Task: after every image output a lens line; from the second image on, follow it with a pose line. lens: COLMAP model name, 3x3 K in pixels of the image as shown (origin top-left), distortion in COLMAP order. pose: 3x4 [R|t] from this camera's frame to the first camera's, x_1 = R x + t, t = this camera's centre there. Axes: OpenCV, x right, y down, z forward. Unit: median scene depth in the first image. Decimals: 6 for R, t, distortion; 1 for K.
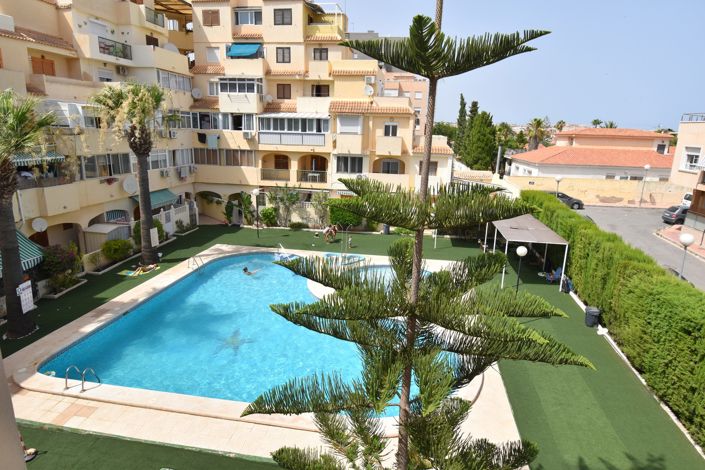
lens RADIAL K [[415.1, 0, 352.5], [0, 415.1, 235.0], [0, 0, 1]] dist [0.000343, -0.000447]
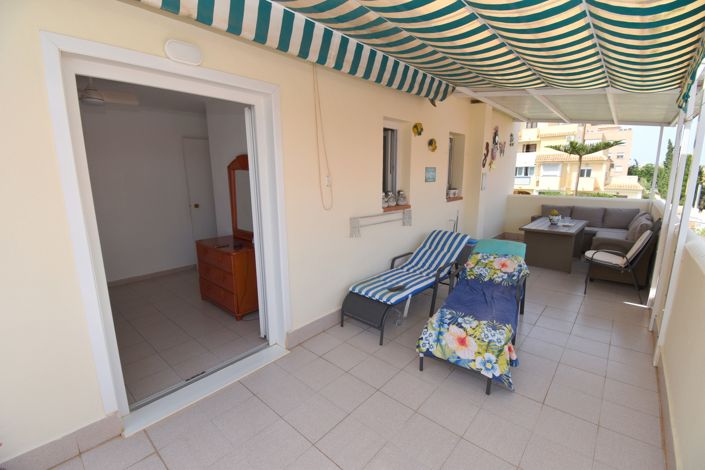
lens RADIAL K [[311.6, 0, 354.4], [0, 311.6, 234.0], [0, 0, 1]] dist [0.028347, -0.027654]
pose [[0.846384, 0.068417, -0.528160, 0.006587], [-0.103990, 0.993856, -0.037903, 0.067442], [0.522322, 0.087004, 0.848299, -0.261105]]
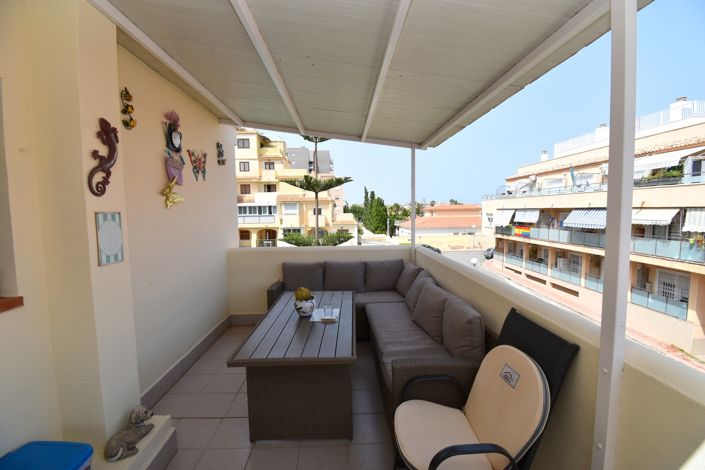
lens RADIAL K [[311.6, 0, 354.4], [0, 311.6, 234.0], [0, 0, 1]] dist [0.028347, -0.027654]
pose [[0.981436, -0.053476, 0.184186, 0.006633], [0.084624, 0.982547, -0.165648, 0.038948], [-0.172113, 0.178160, 0.968832, -0.149531]]
